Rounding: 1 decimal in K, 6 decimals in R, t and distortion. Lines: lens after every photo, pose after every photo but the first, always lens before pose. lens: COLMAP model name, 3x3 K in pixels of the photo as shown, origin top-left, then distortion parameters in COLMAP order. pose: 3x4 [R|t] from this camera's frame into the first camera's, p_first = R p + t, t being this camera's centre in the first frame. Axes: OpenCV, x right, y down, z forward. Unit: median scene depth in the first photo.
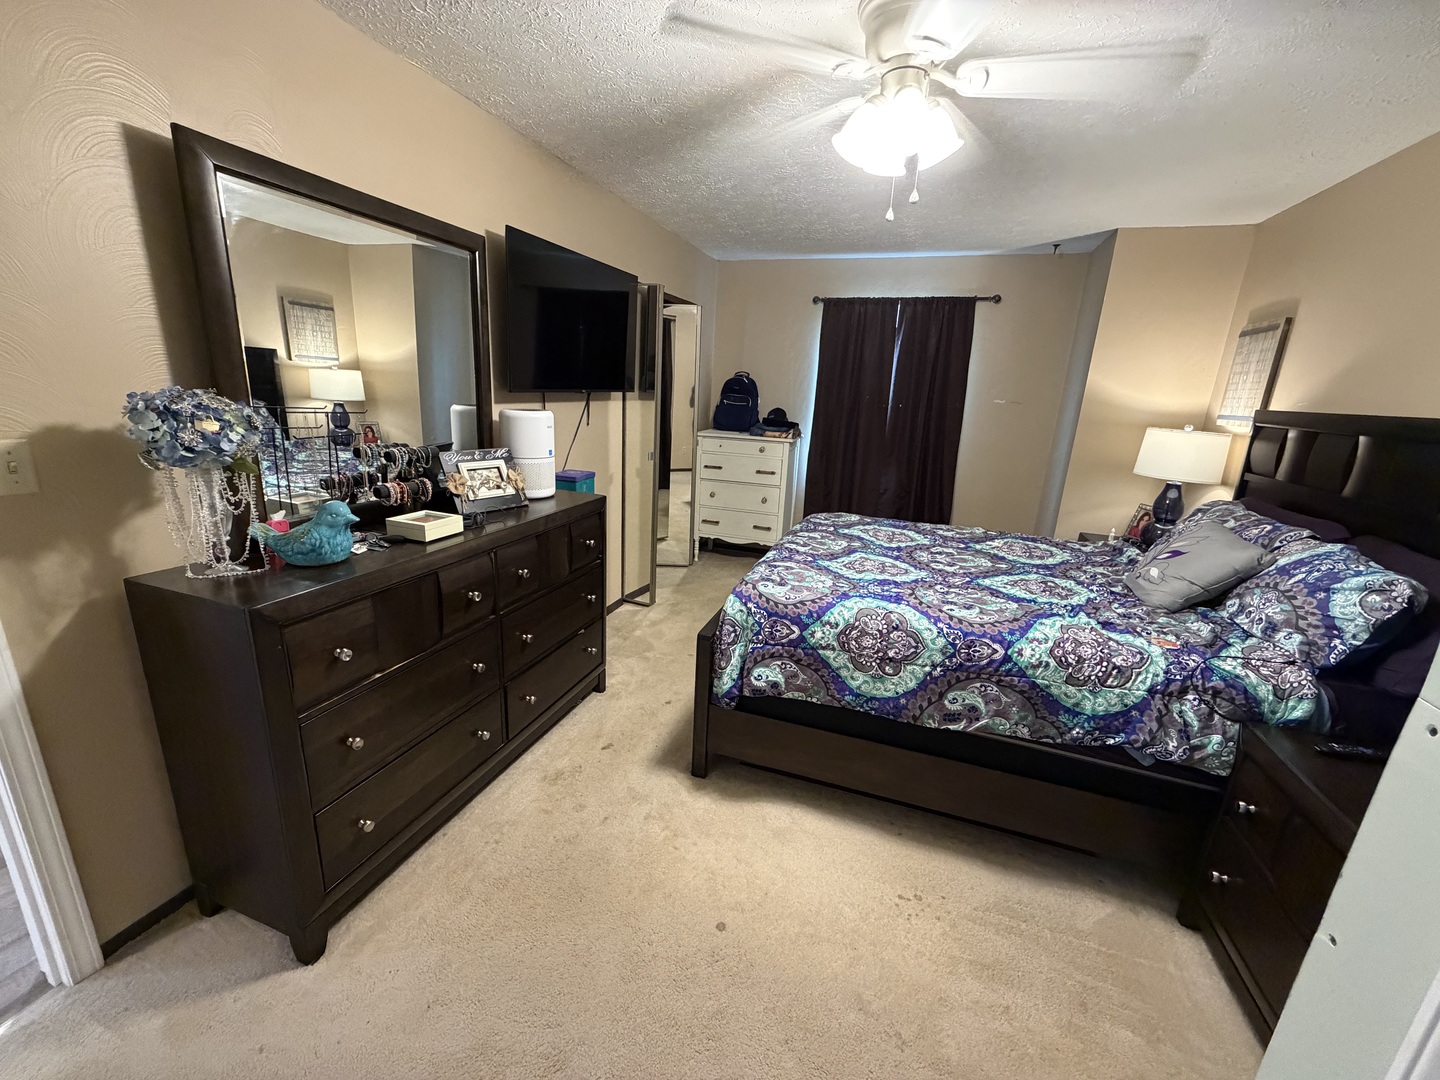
lens RADIAL K [[573.5, 0, 717.5], [0, 573.5, 542.6], [0, 0, 1]] dist [0.002720, -0.000866]
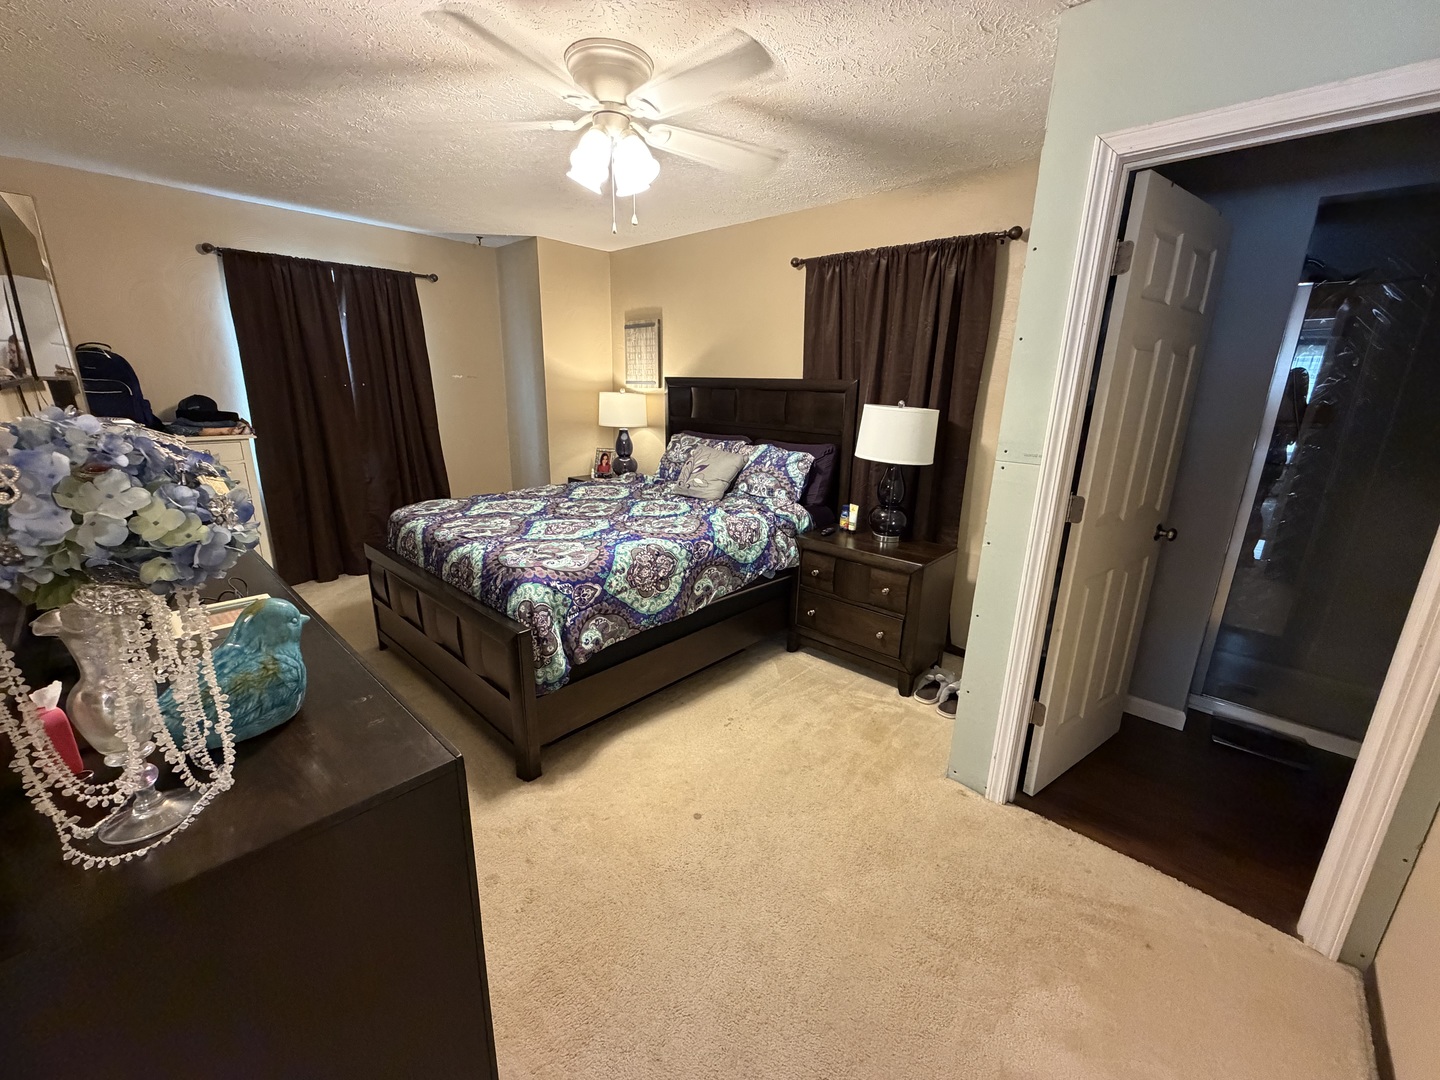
lens RADIAL K [[573.5, 0, 719.1], [0, 573.5, 538.3], [0, 0, 1]] dist [0.002720, -0.000866]
pose [[0.404957, -0.278610, 0.870854, -0.723323], [0.242003, 0.951137, 0.191761, -0.098079], [-0.881728, 0.133094, 0.452594, 0.268707]]
